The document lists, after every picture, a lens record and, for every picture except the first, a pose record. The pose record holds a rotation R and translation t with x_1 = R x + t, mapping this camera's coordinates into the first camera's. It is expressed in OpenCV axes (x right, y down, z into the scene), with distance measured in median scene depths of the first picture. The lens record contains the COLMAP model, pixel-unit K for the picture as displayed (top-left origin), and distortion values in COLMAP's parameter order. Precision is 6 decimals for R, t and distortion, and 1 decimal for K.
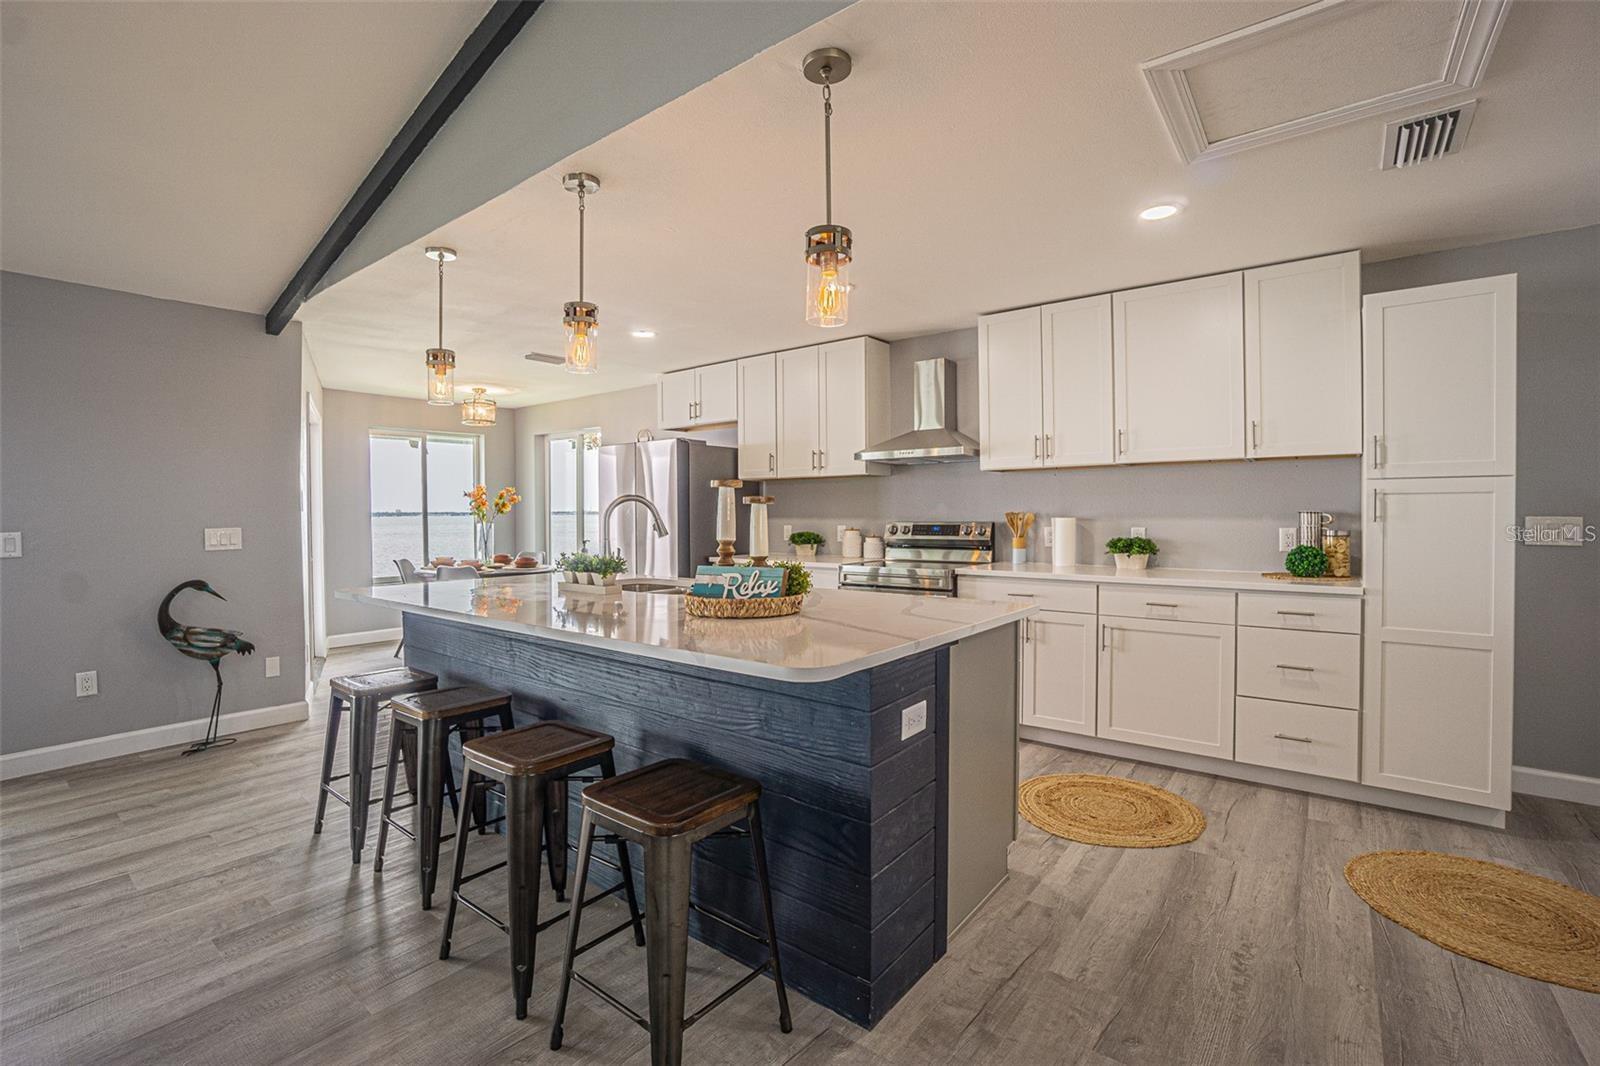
lens RADIAL K [[696.0, 0, 800.8], [0, 696.0, 527.4], [0, 0, 1]] dist [-0.016571, -0.000148]
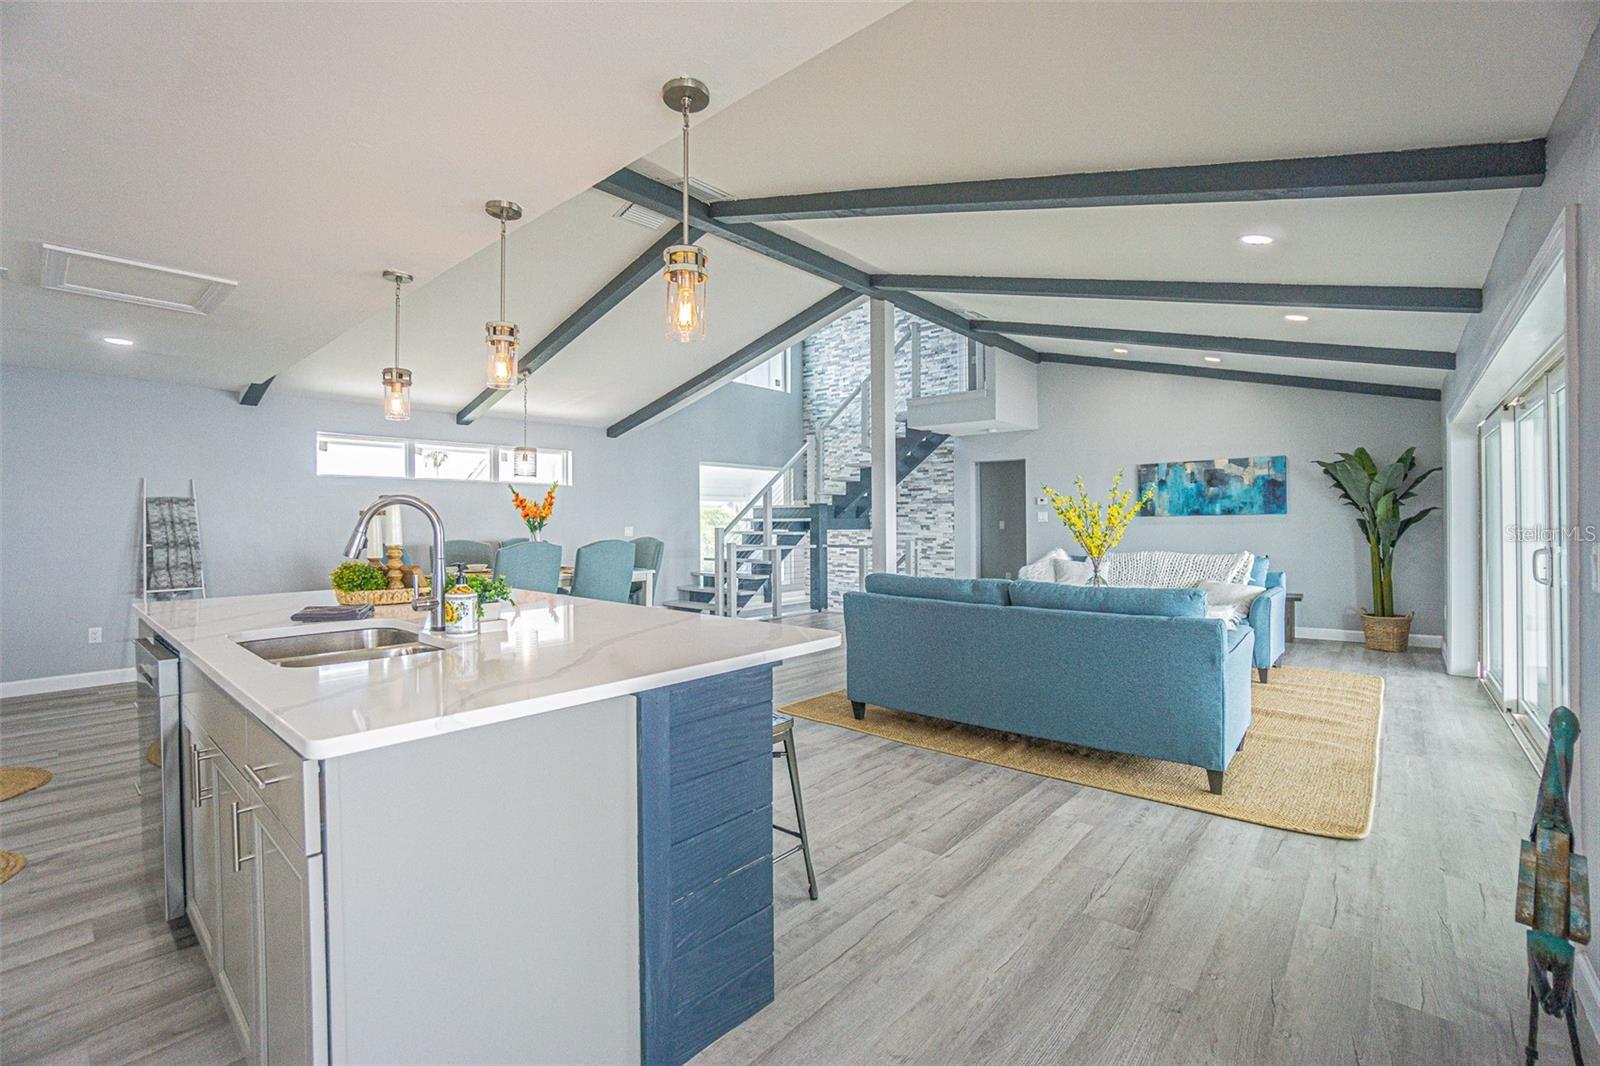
lens RADIAL K [[696.0, 0, 802.1], [0, 696.0, 524.8], [0, 0, 1]] dist [-0.016571, -0.000148]
pose [[-0.998463, 0.003302, 0.055323, -0.723495], [0.003836, 0.999947, 0.009539, -0.010273], [-0.055289, 0.009737, -0.998423, 1.793042]]
